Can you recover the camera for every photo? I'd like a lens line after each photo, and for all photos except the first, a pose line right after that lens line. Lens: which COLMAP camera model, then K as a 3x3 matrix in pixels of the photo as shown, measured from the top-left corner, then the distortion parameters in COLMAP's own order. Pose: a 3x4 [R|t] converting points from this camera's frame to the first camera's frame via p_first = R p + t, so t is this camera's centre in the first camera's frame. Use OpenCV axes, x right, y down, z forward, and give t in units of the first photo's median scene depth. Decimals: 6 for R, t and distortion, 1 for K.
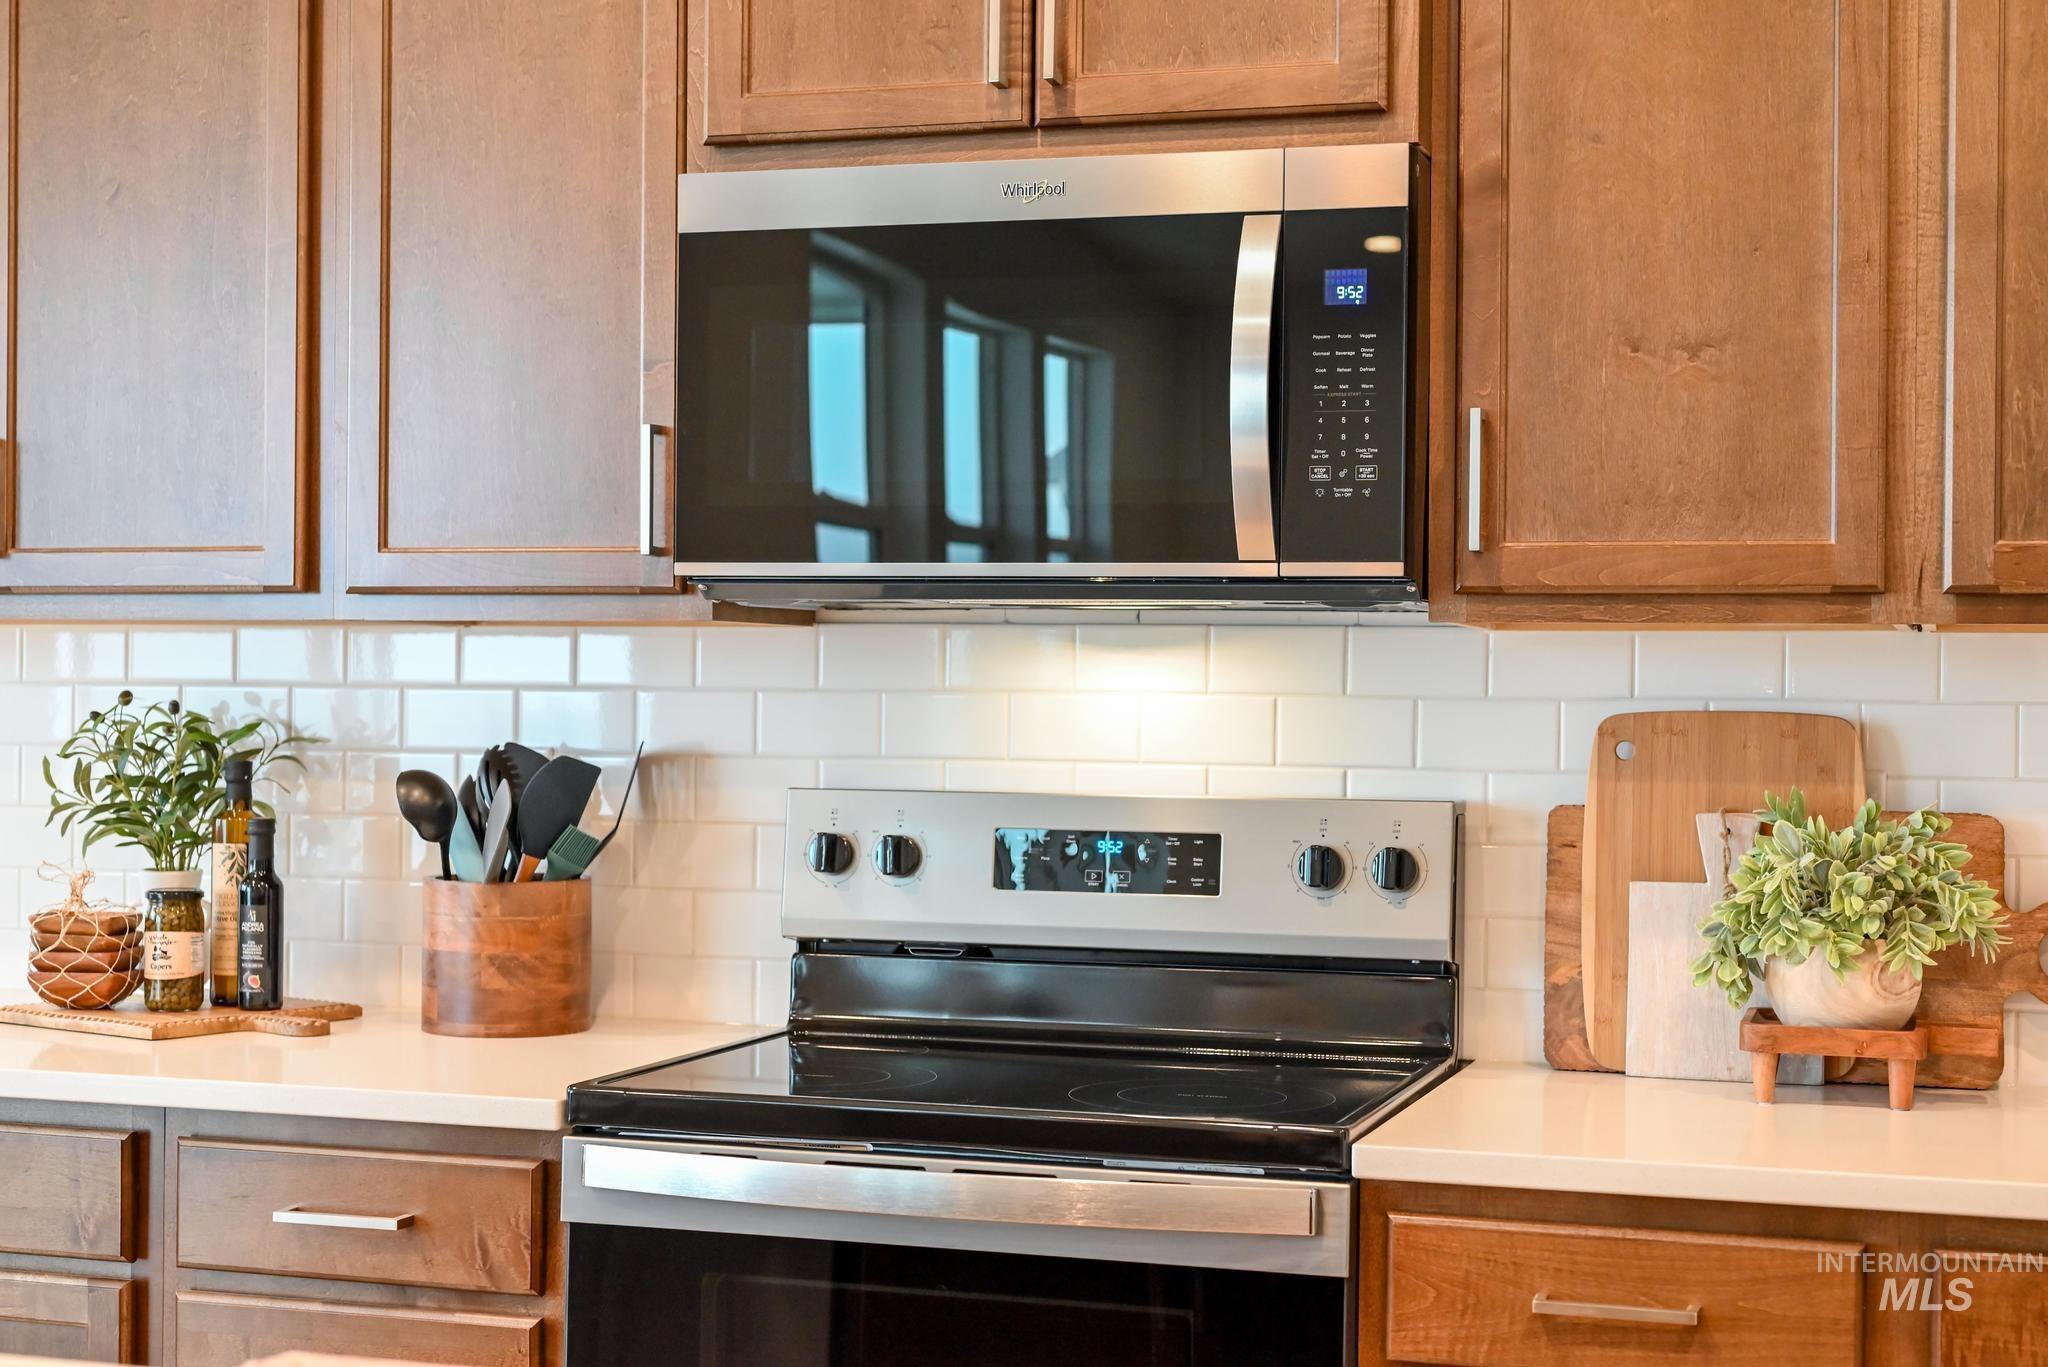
lens RADIAL K [[2981.6, 0, 1069.9], [0, 2981.6, 735.1], [0, 0, 1]] dist [-0.023345, 0.000000]
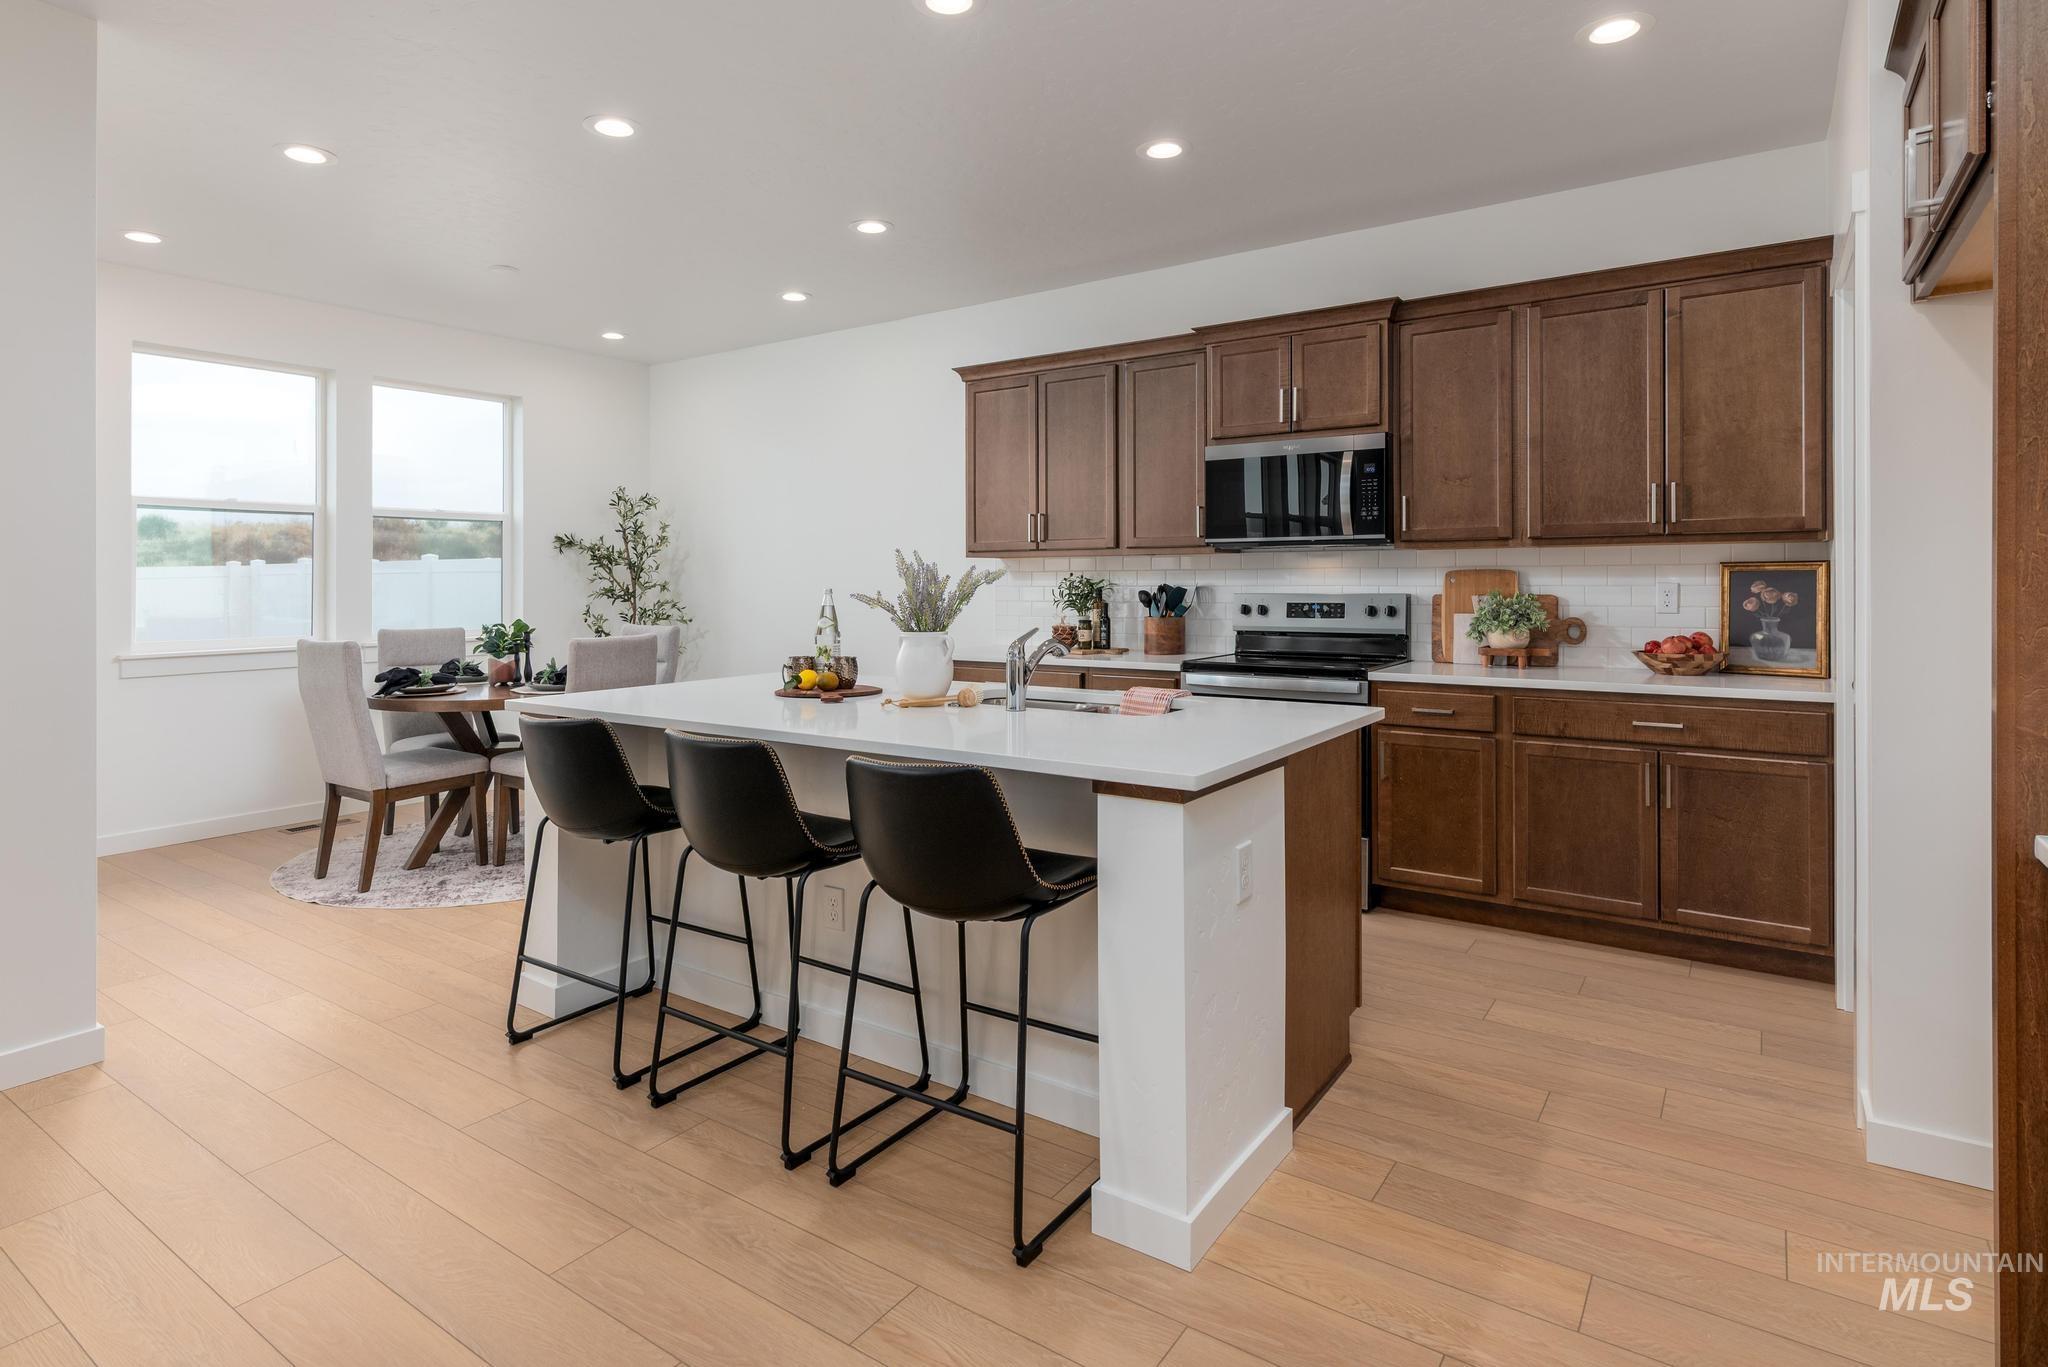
lens RADIAL K [[1083.1, 0, 1010.1], [0, 1083.1, 583.5], [0, 0, 1]] dist [0.010534, -0.001692]
pose [[0.953899, -0.014630, -0.299771, 0.060453], [0.011585, 0.999862, -0.011933, 0.019731], [0.299904, 0.007910, 0.953937, -0.530708]]
